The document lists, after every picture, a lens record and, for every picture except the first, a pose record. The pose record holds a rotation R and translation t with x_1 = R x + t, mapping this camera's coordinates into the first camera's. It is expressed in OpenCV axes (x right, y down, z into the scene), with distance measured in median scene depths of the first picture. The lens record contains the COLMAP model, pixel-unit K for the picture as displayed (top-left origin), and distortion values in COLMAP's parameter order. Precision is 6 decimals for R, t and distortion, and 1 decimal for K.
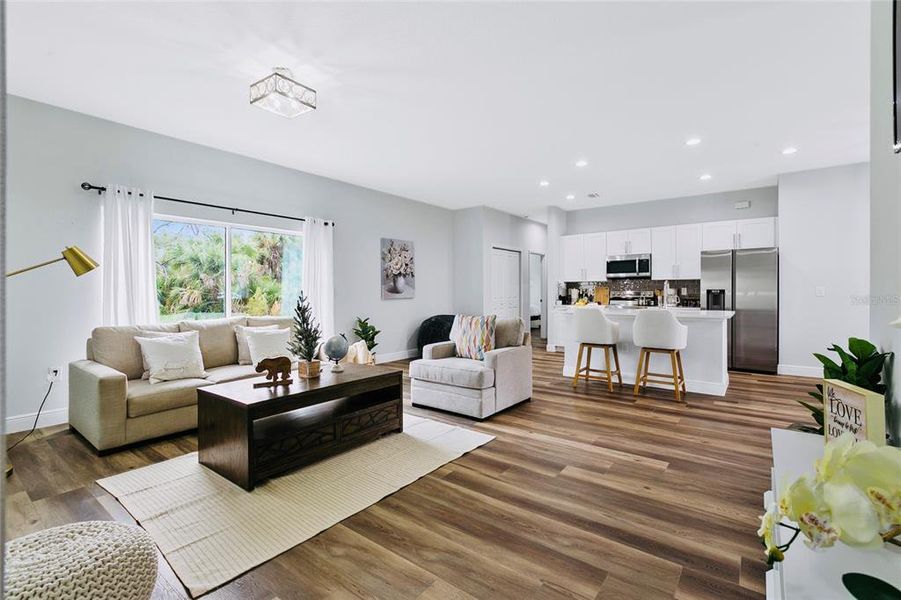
lens RADIAL K [[405.1, 0, 453.4], [0, 405.1, 291.1], [0, 0, 1]] dist [-0.003027, 0.001528]
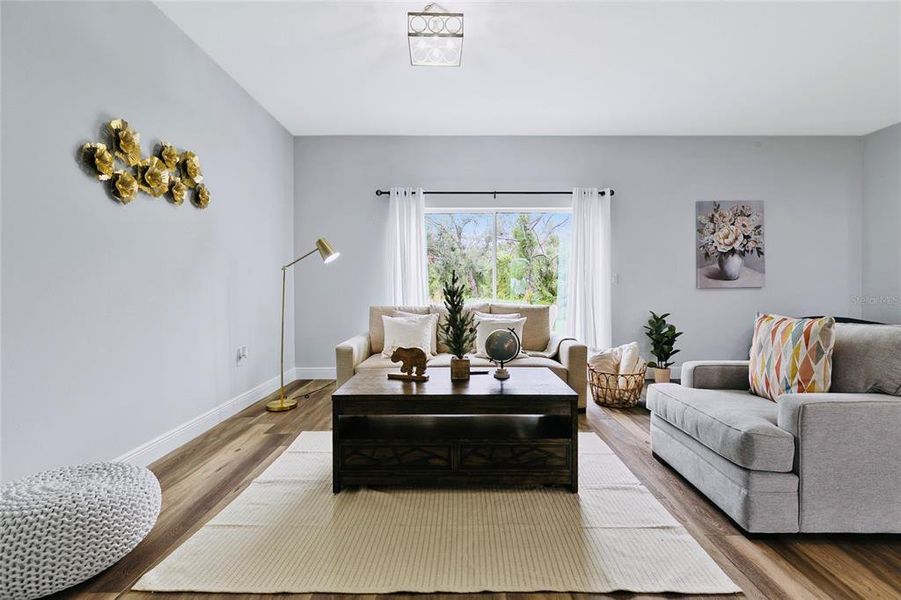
lens RADIAL K [[405.1, 0, 456.5], [0, 405.1, 288.3], [0, 0, 1]] dist [-0.003027, 0.001528]
pose [[0.608138, 0.006151, -0.793808, 0.209943], [0.001239, 0.999961, 0.008698, 0.021482], [0.793831, -0.006273, 0.608107, 0.391032]]
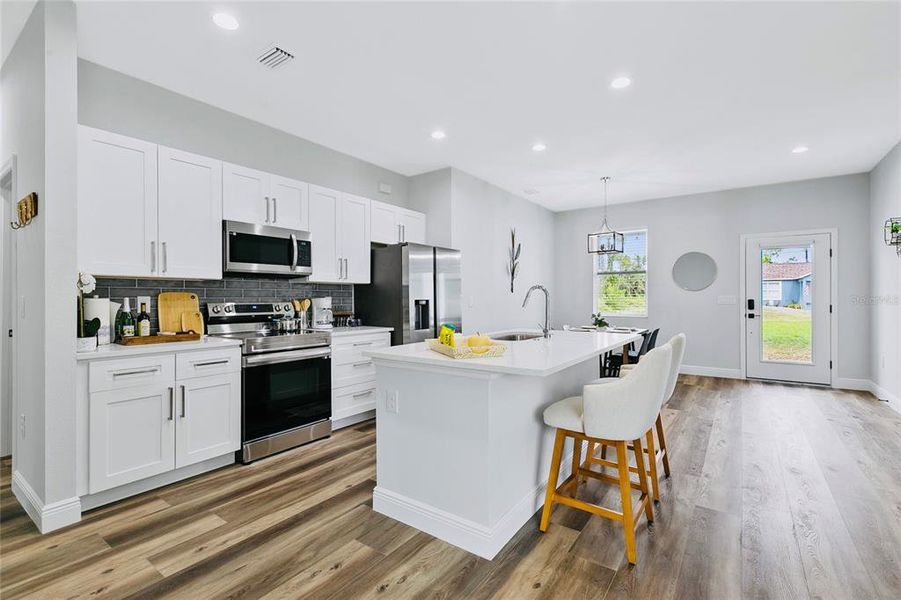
lens RADIAL K [[405.1, 0, 458.5], [0, 405.1, 299.0], [0, 0, 1]] dist [-0.003027, 0.001528]
pose [[-0.040014, 0.000728, 0.999199, -0.084260], [0.000657, 1.000000, -0.000702, -0.007478], [-0.999199, 0.000628, -0.040015, 1.433932]]
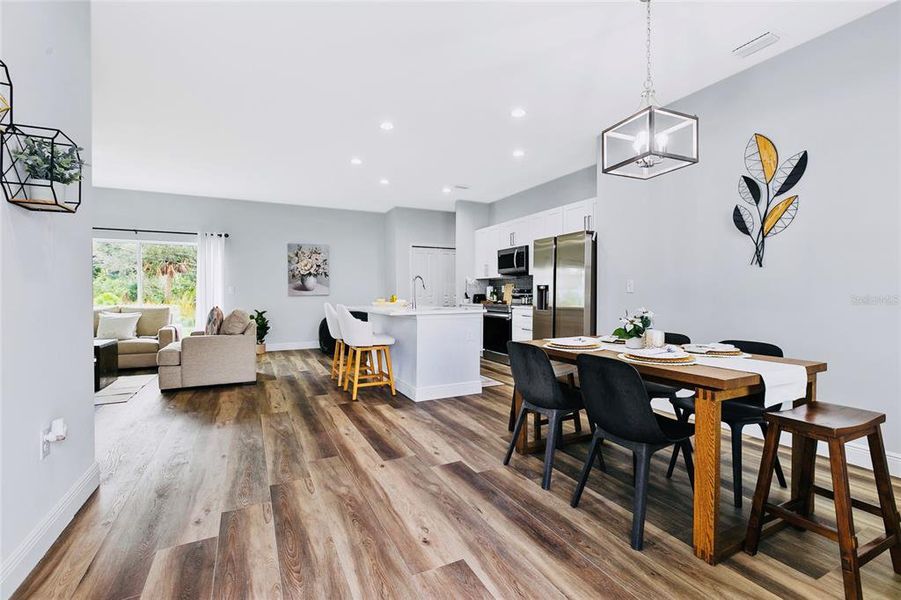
lens RADIAL K [[405.1, 0, 454.2], [0, 405.1, 296.7], [0, 0, 1]] dist [-0.003027, 0.001528]
pose [[0.901390, 0.005228, -0.432977, 1.257228], [0.000185, 0.999922, 0.012459, 0.013591], [0.433009, -0.011311, 0.901319, 0.243563]]
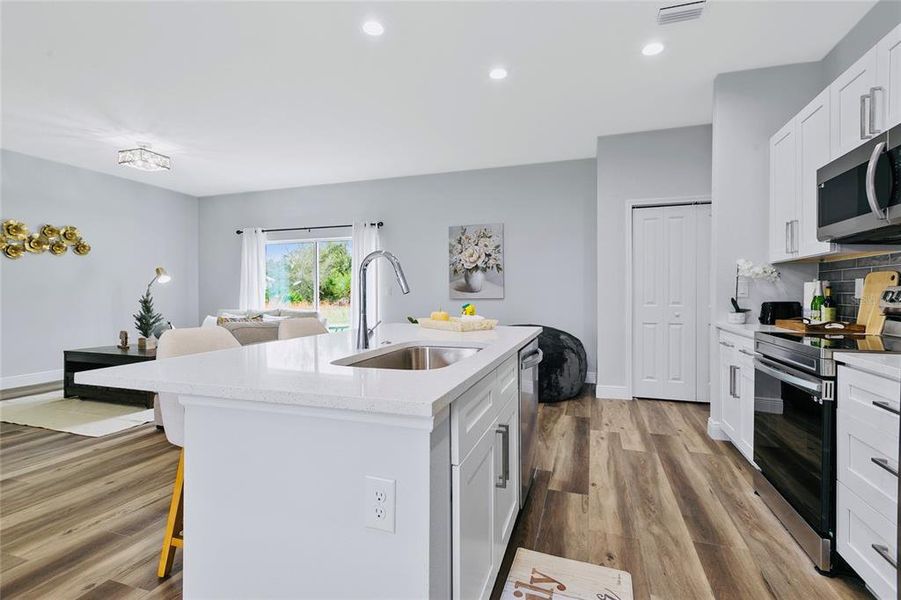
lens RADIAL K [[416.0, 0, 453.8], [0, 416.0, 295.4], [0, 0, 1]] dist [0.004939, 0.000970]
pose [[0.320039, 0.009423, -0.947357, 1.068875], [0.000335, 0.999949, 0.010059, 0.005829], [0.947404, -0.003537, 0.320020, 1.195423]]
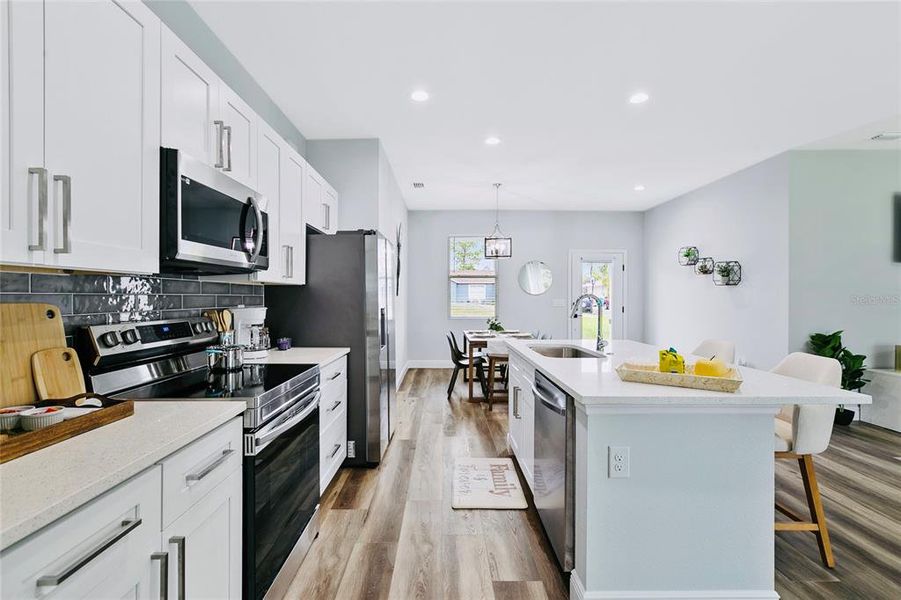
lens RADIAL K [[405.1, 0, 445.8], [0, 405.1, 297.6], [0, 0, 1]] dist [-0.003027, 0.001528]
pose [[-0.607694, -0.000113, 0.794171, 0.263436], [-0.001644, 0.999998, -0.001115, -0.025484], [-0.794170, -0.001983, -0.607693, 1.866747]]
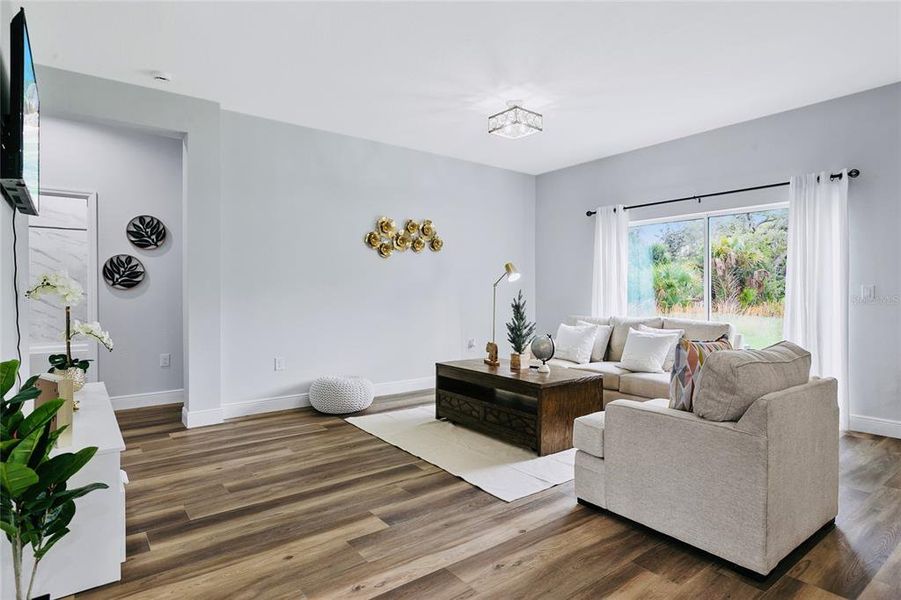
lens RADIAL K [[490.2, 0, 455.0], [0, 490.2, 292.0], [0, 0, 1]] dist [0.004250, -0.000667]
pose [[-0.261107, 0.004160, -0.965301, 0.746060], [0.002290, 0.999991, 0.003690, 0.000067], [0.965307, -0.001247, -0.261114, 0.903764]]
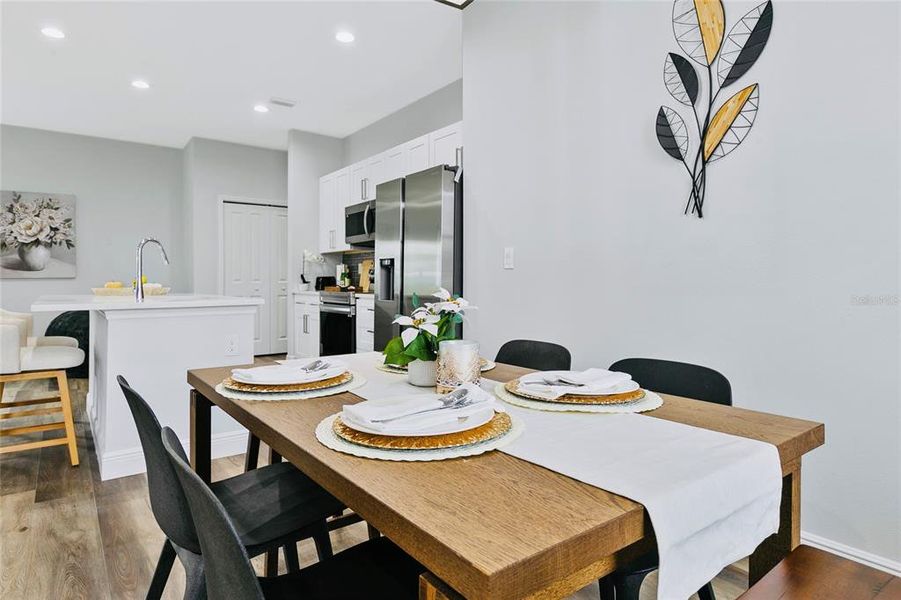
lens RADIAL K [[524.0, 0, 458.2], [0, 524.0, 275.3], [0, 0, 1]] dist [-0.004068, -0.002051]
pose [[0.963523, -0.000310, -0.267627, 1.349248], [-0.001415, 0.999979, -0.006253, 0.030224], [0.267623, 0.006404, 0.963502, 0.586739]]
